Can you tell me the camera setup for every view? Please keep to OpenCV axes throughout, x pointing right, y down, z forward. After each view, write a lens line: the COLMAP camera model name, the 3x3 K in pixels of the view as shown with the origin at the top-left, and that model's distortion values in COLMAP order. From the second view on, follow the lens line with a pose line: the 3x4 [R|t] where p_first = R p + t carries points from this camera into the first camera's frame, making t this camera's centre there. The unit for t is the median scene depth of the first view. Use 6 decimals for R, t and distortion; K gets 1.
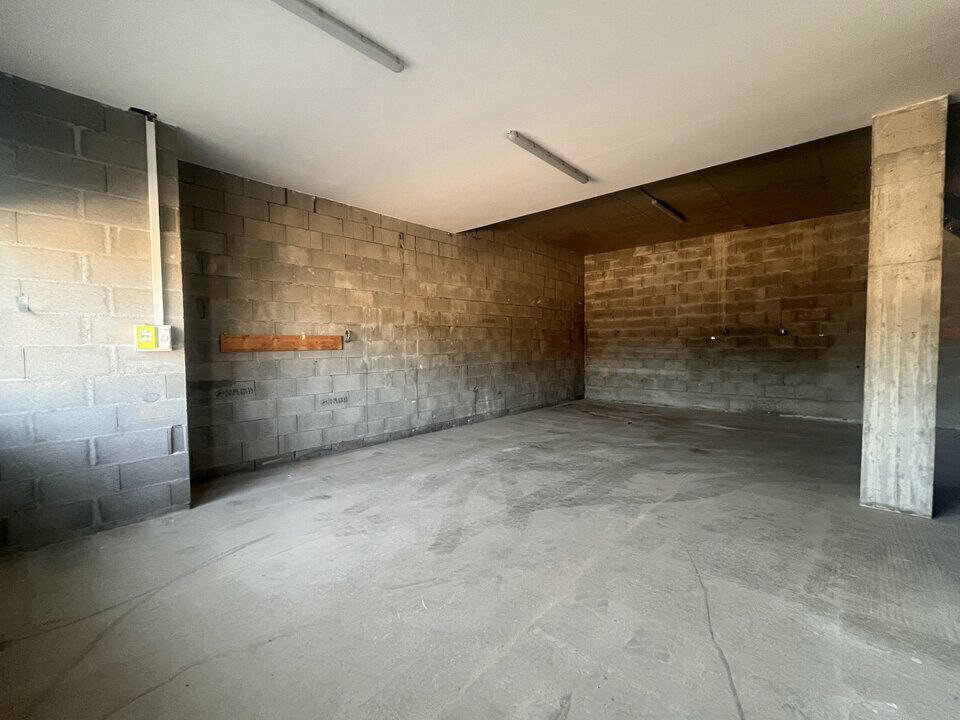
lens RADIAL K [[413.9, 0, 480.0], [0, 413.9, 360.0], [0, 0, 1]] dist [-0.003395, -0.000679]
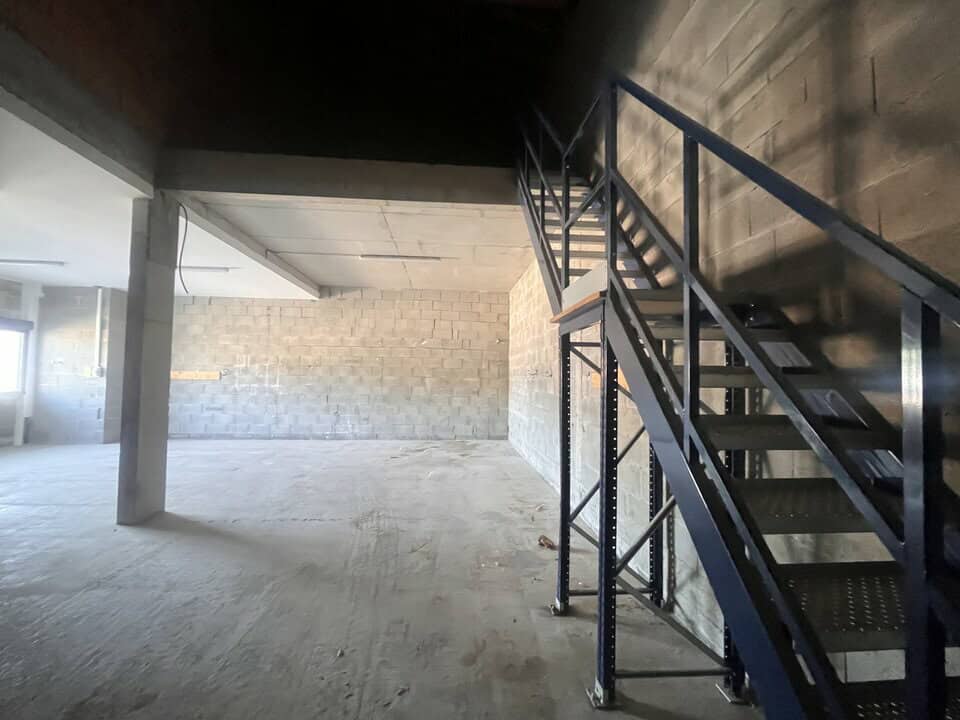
lens RADIAL K [[413.9, 0, 480.0], [0, 413.9, 360.0], [0, 0, 1]] dist [-0.003395, -0.000679]
pose [[0.727714, -0.007340, -0.685841, 1.392456], [-0.048612, 0.996876, -0.062248, -0.044497], [0.684155, 0.078639, 0.725084, 0.406924]]
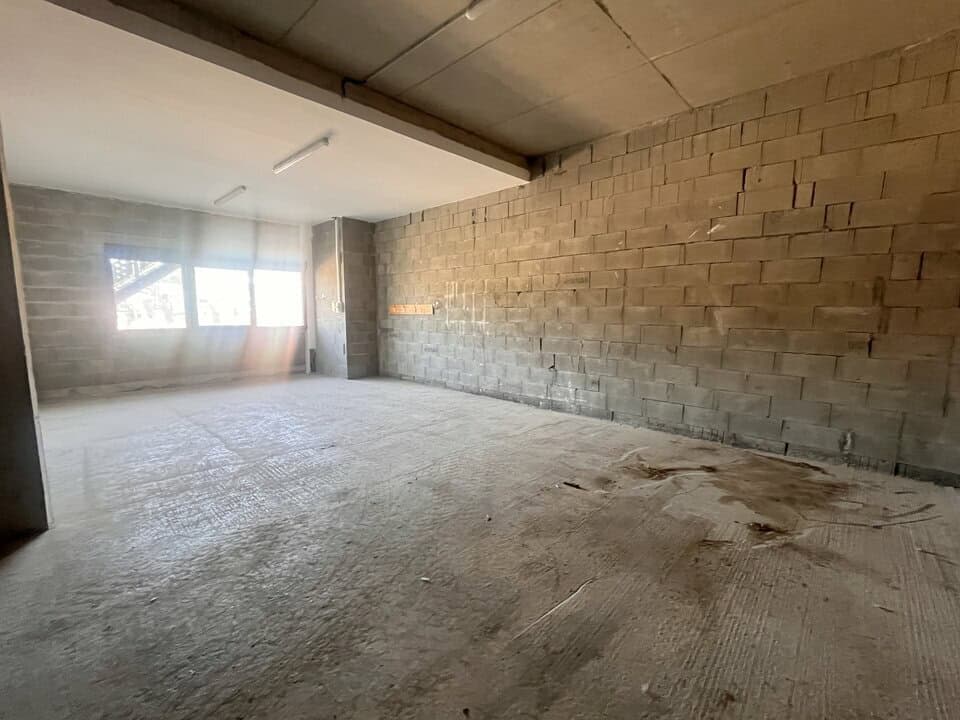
lens RADIAL K [[413.9, 0, 480.0], [0, 413.9, 360.0], [0, 0, 1]] dist [-0.003395, -0.000679]
pose [[-0.022882, 0.126728, -0.991673, 0.907587], [-0.042398, 0.990918, 0.127610, -0.048964], [0.998839, 0.044965, -0.017302, 1.003435]]
